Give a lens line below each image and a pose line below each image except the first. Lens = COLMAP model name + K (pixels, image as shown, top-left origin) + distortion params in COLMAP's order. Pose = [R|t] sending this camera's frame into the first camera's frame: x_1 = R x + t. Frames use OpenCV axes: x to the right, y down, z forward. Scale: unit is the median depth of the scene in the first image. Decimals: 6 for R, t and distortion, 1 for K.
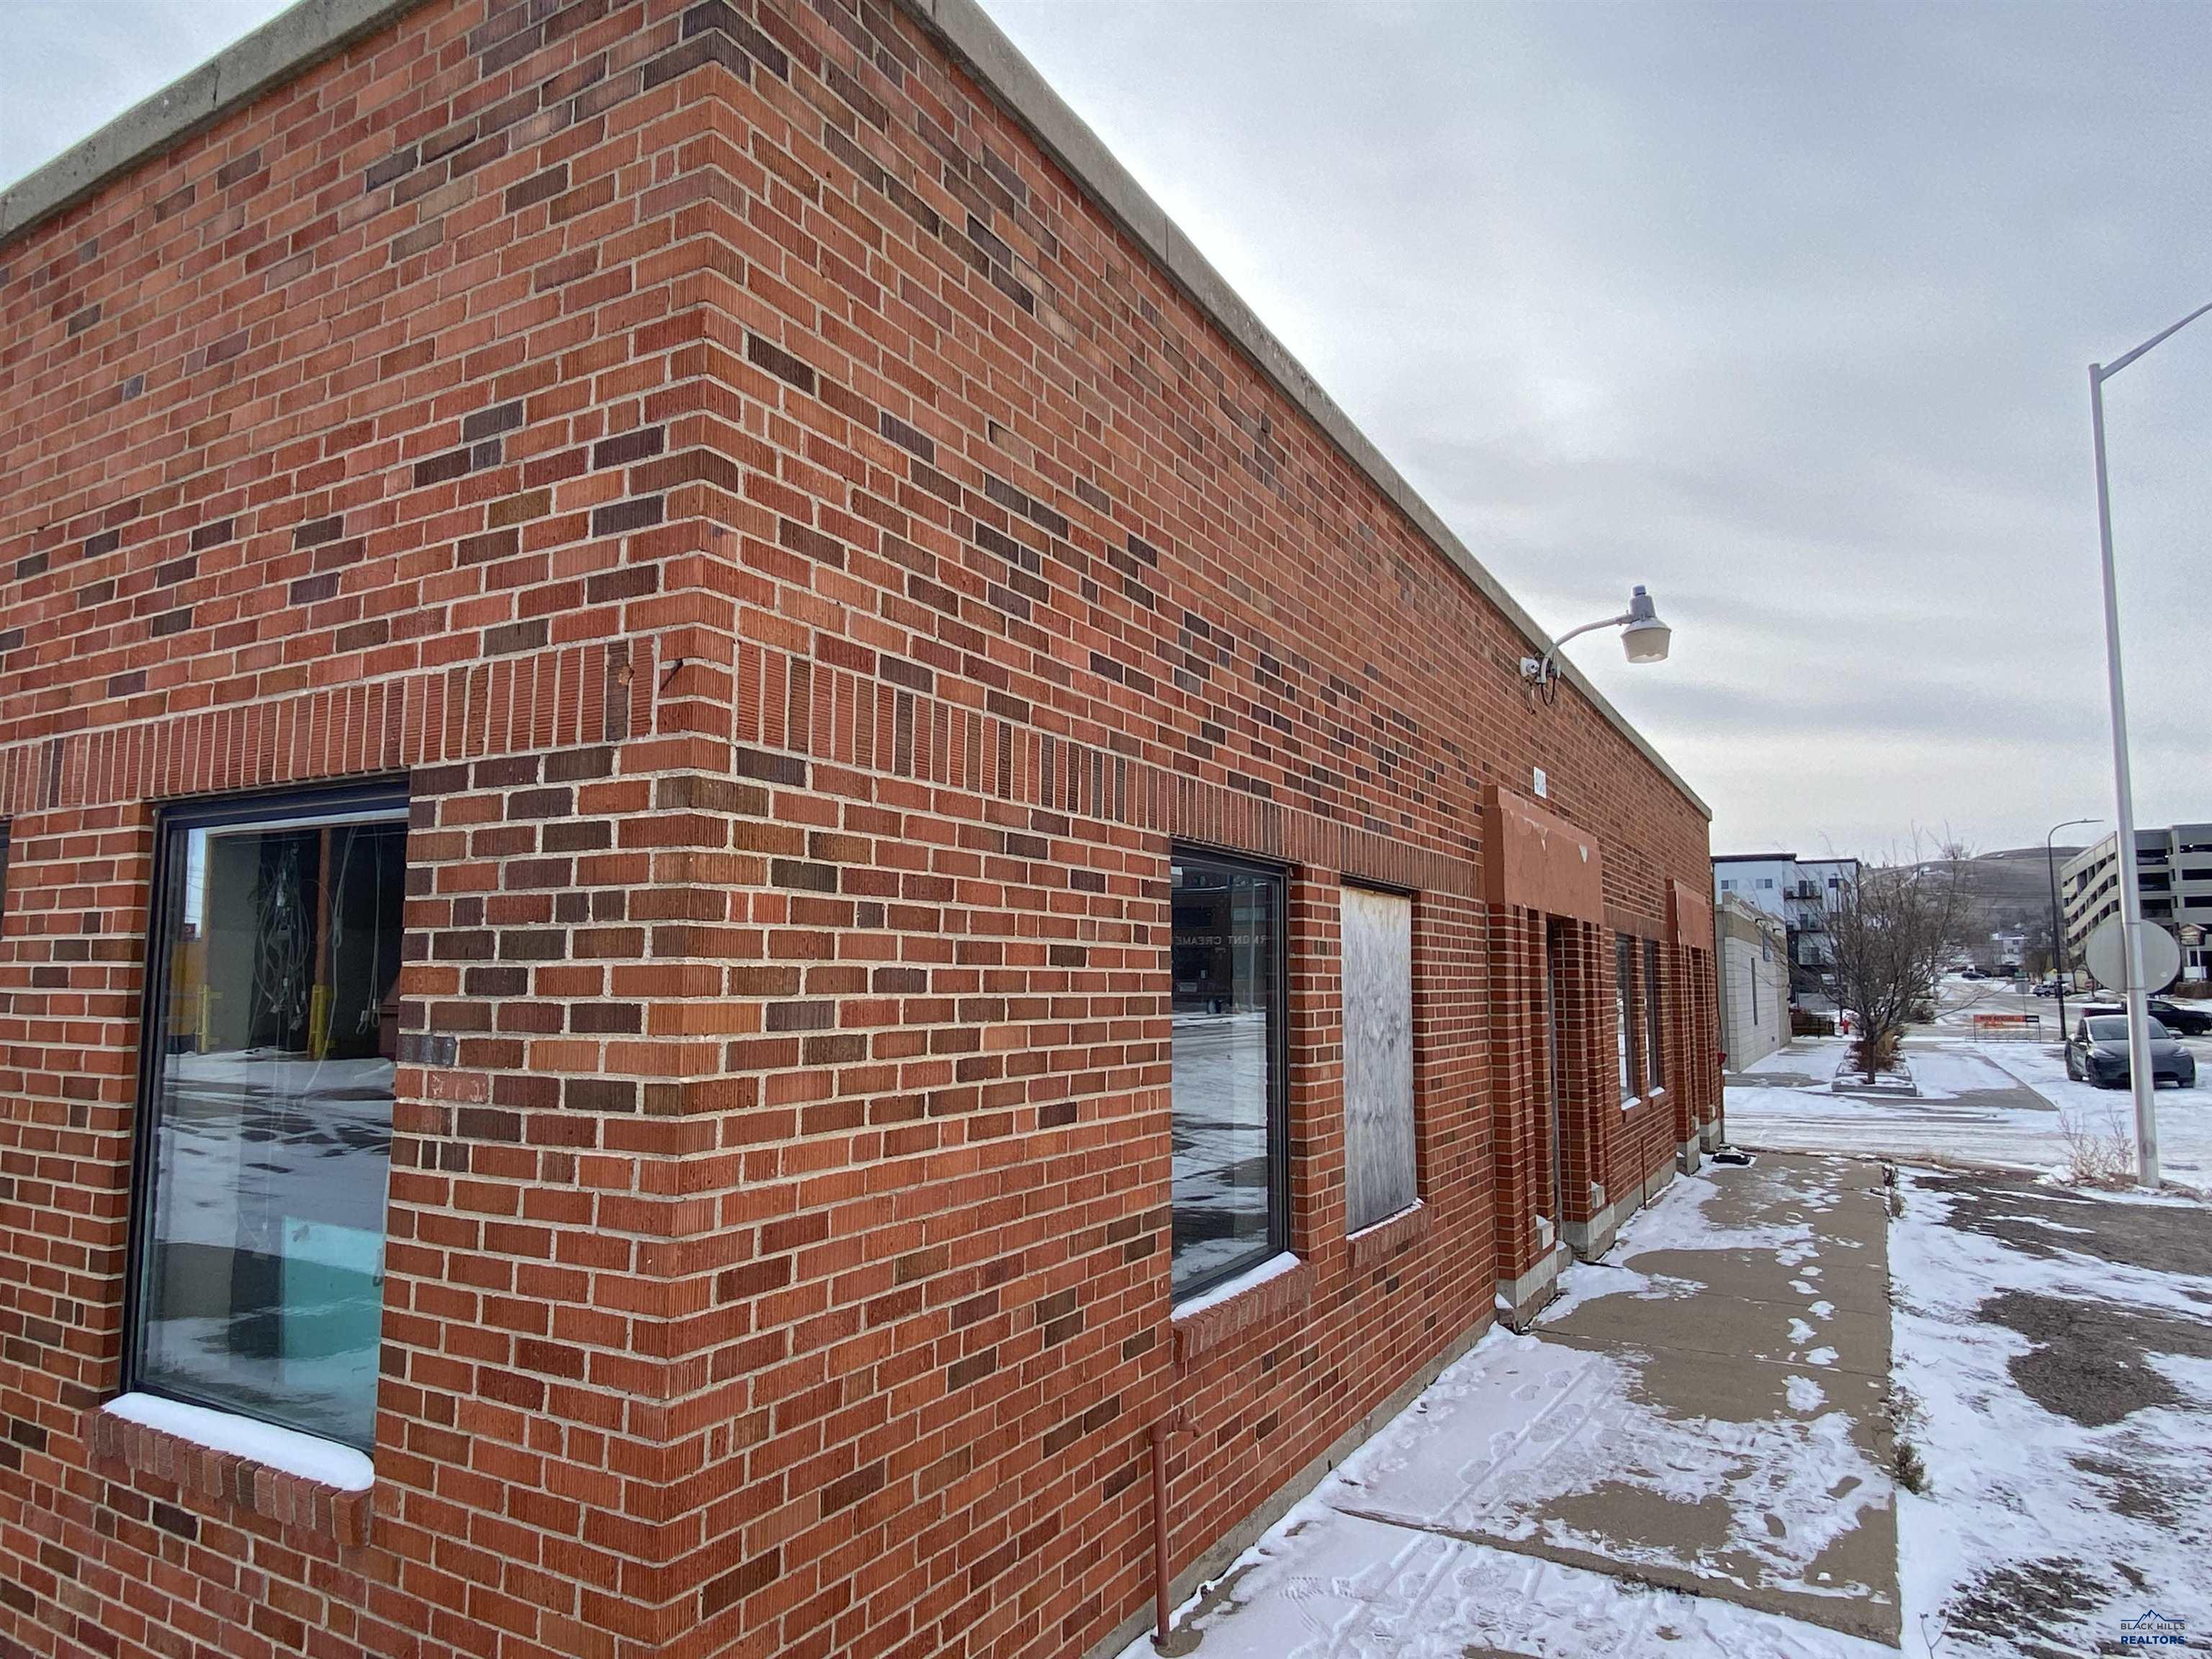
lens RADIAL K [[1311.5, 0, 1094.8], [0, 1311.5, 847.6], [0, 0, 1]] dist [0.095140, -0.092308]
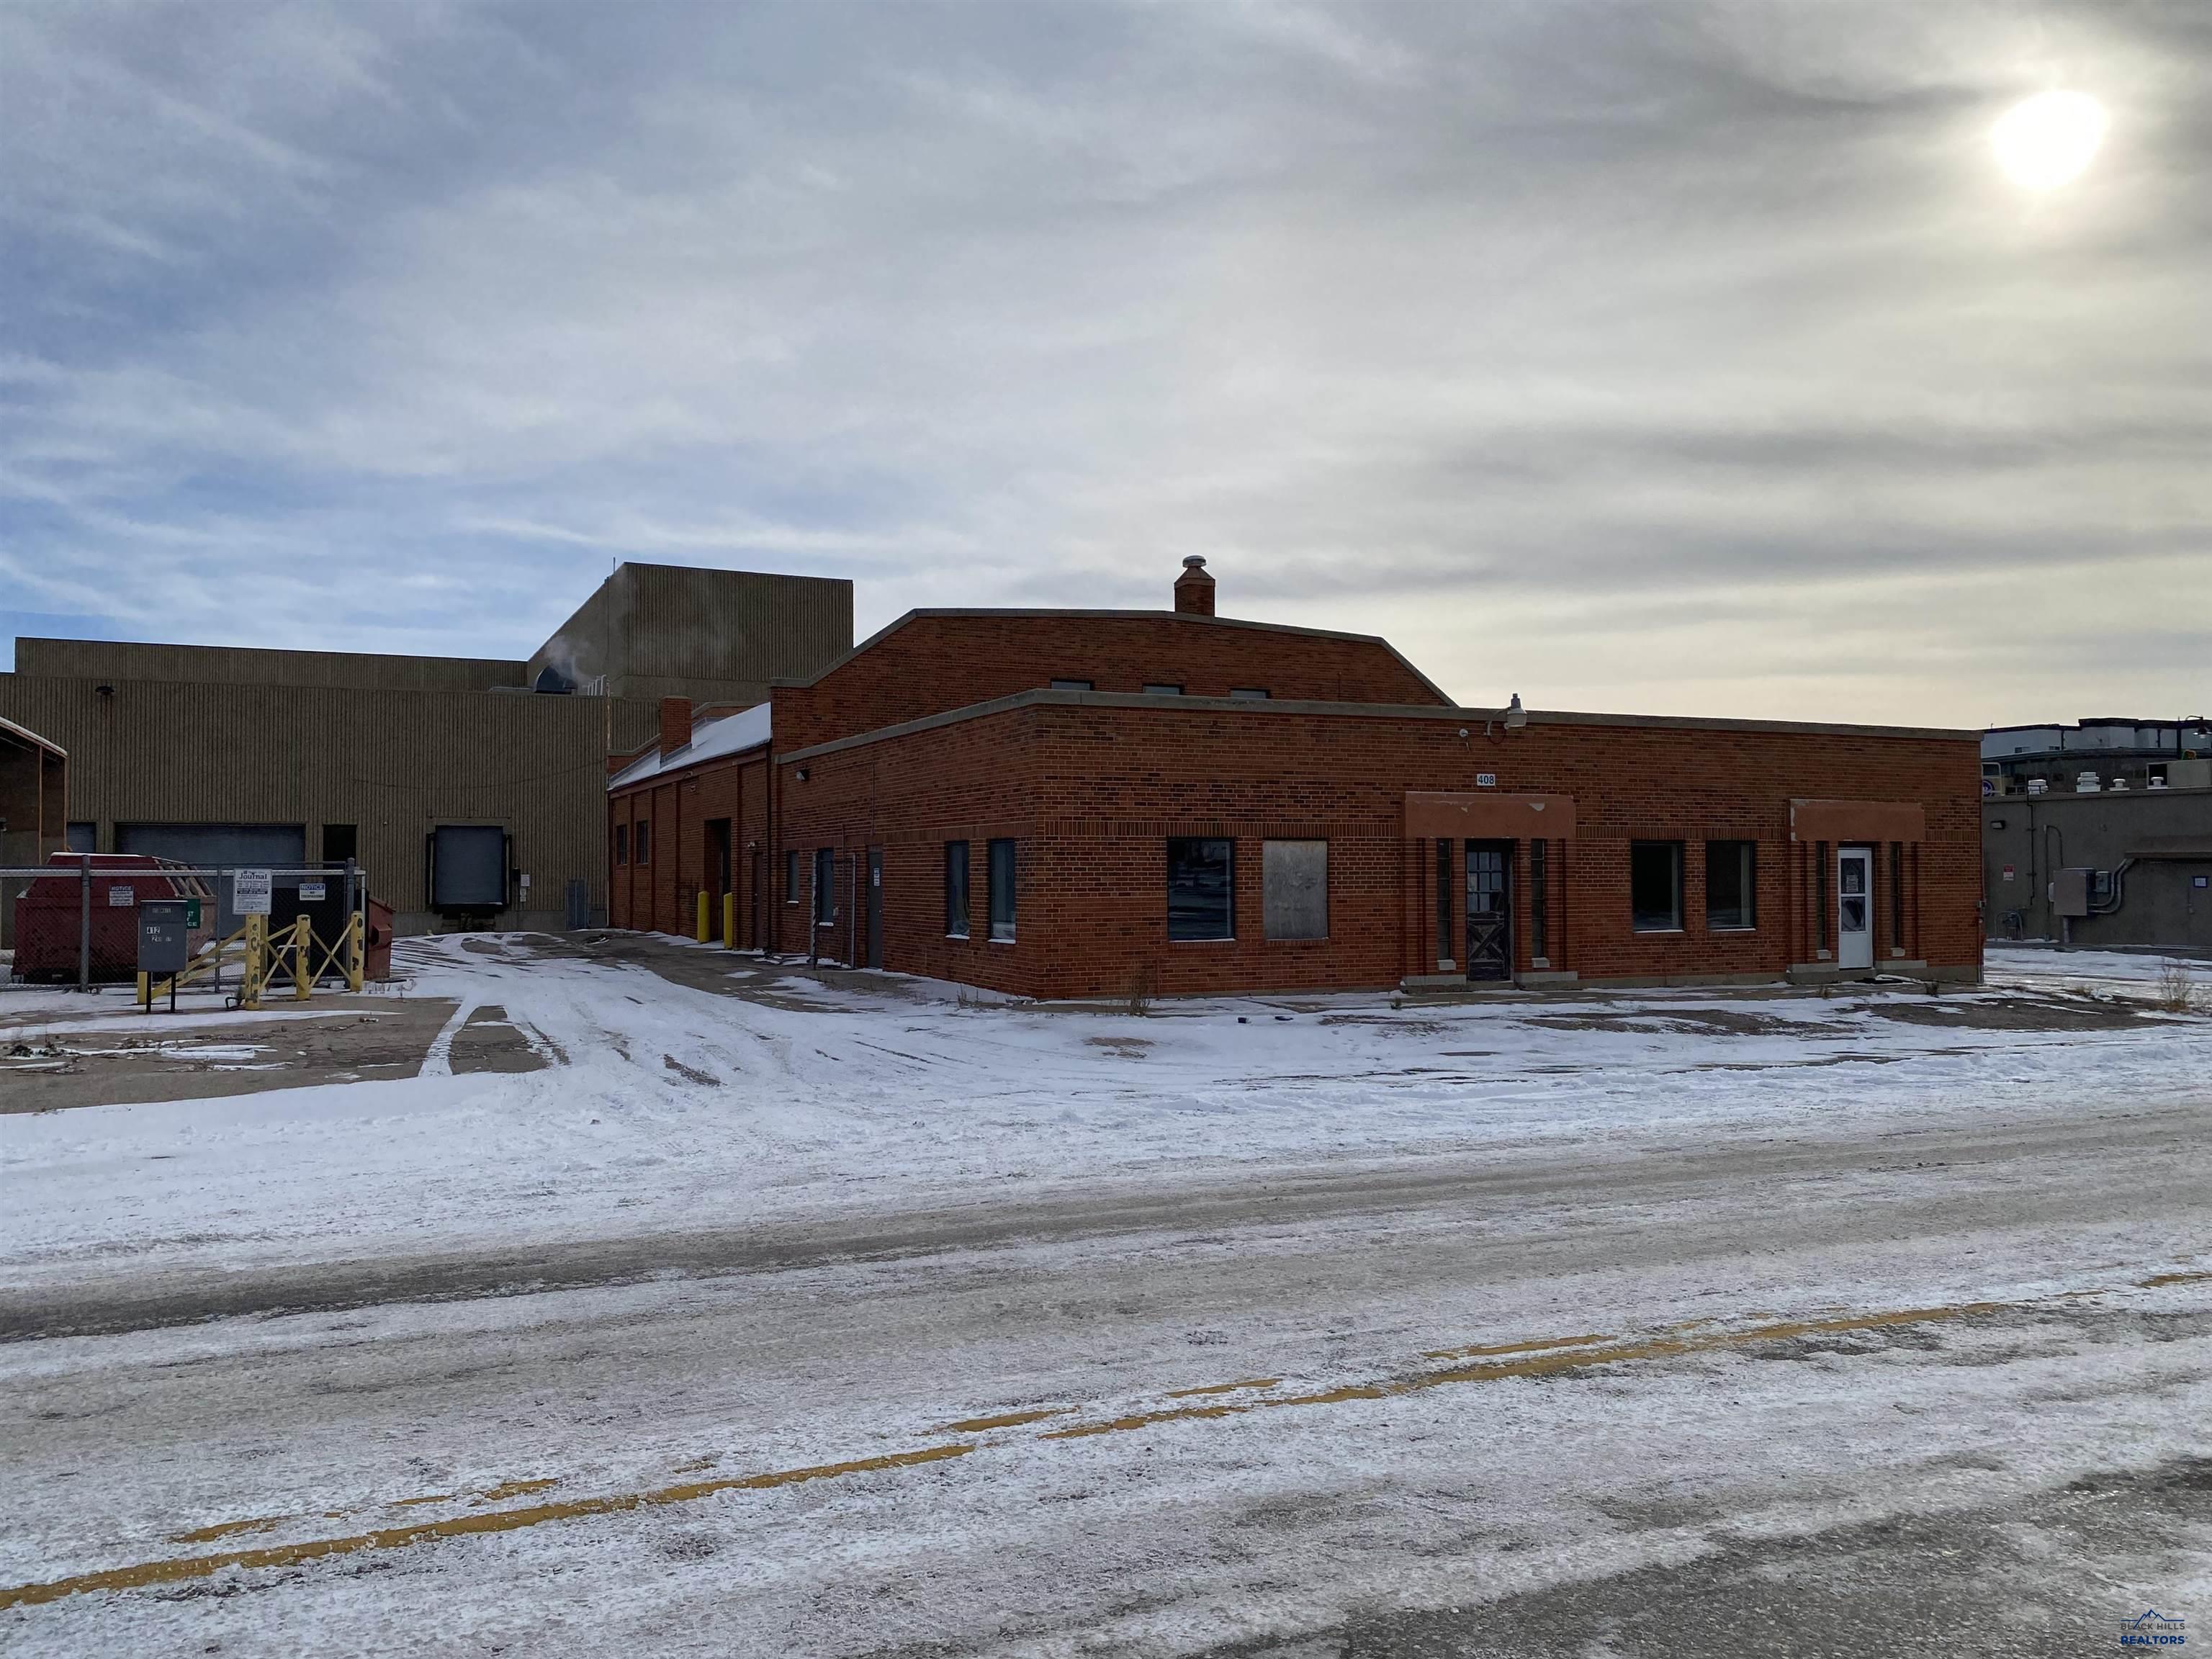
lens RADIAL K [[1654.9, 0, 1102.5], [0, 1654.9, 828.5], [0, 0, 1]] dist [0.072532, -0.146595]
pose [[0.819910, -0.025377, -0.571930, 2.633316], [0.066865, 0.996425, 0.051644, -0.289298], [0.568574, -0.080585, 0.818675, -3.168162]]
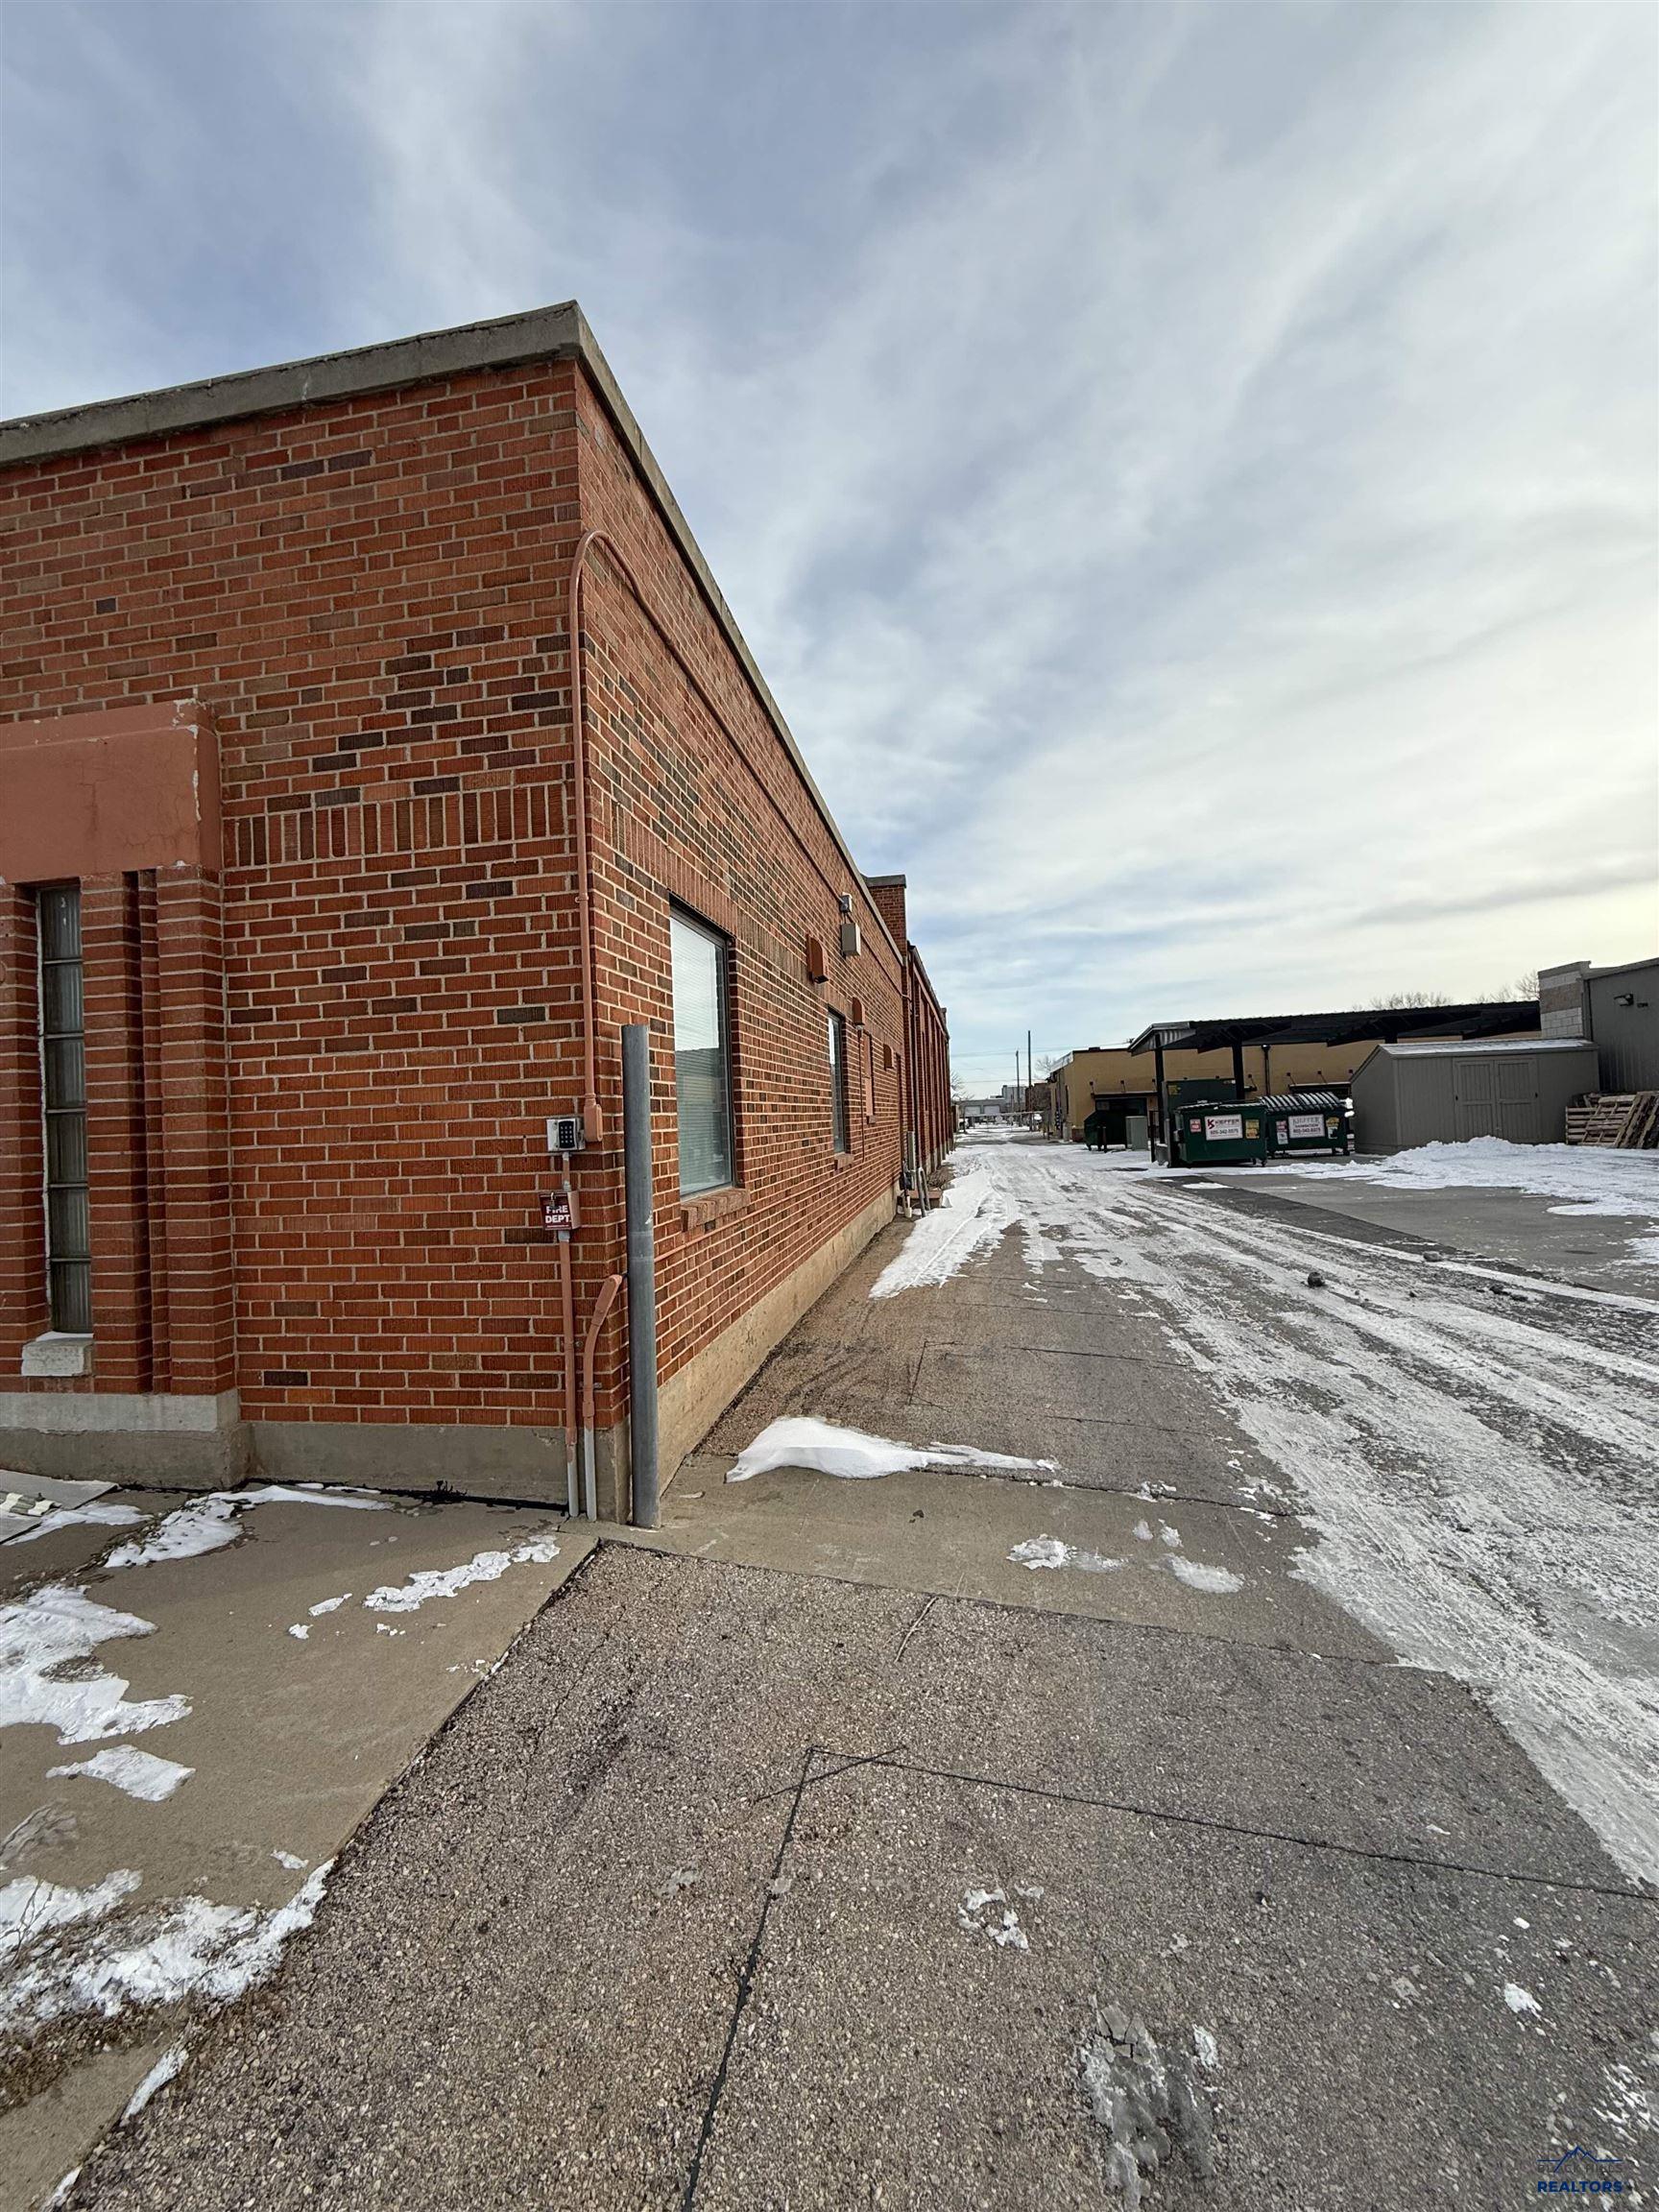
lens RADIAL K [[882.9, 0, 829.5], [0, 882.9, 1106.0], [0, 0, 1]] dist [-0.000762, -0.000076]
pose [[0.348272, -0.037605, -0.936639, 2.459699], [0.140036, 0.990070, 0.012320, 0.526787], [0.926874, -0.135454, 0.350080, 3.681589]]
